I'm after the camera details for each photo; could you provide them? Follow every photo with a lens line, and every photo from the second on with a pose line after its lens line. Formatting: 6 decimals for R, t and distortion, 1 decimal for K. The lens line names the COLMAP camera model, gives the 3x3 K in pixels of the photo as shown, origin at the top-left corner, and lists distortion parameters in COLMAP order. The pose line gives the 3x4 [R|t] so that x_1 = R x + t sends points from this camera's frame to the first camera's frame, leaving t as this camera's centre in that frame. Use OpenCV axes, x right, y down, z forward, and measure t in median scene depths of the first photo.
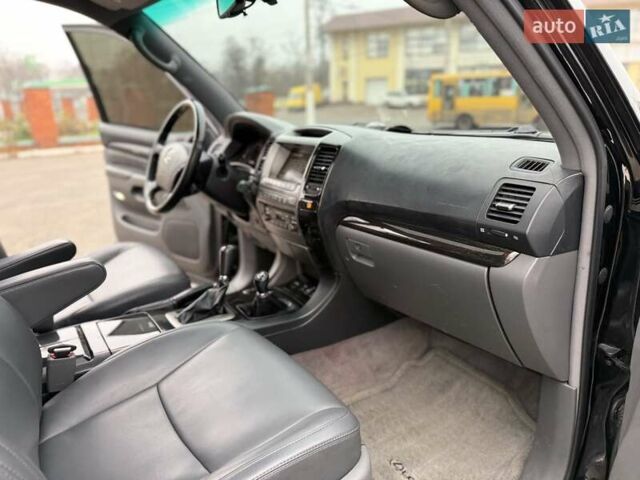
lens RADIAL K [[453.7, 0, 319.1], [0, 453.7, 243.8], [0, 0, 1]] dist [0.054205, -0.067204]
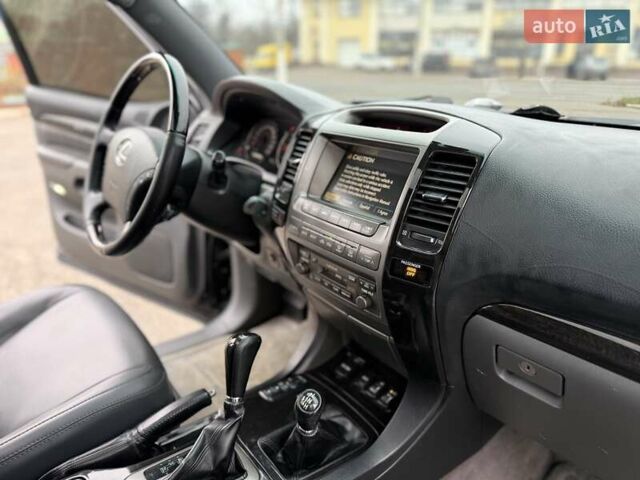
lens RADIAL K [[453.7, 0, 319.1], [0, 453.7, 243.8], [0, 0, 1]] dist [0.054205, -0.067204]
pose [[0.997733, -0.005568, 0.067060, -0.120350], [0.000572, 0.997236, 0.074302, -0.117698], [-0.067288, -0.074095, 0.994979, 0.395851]]
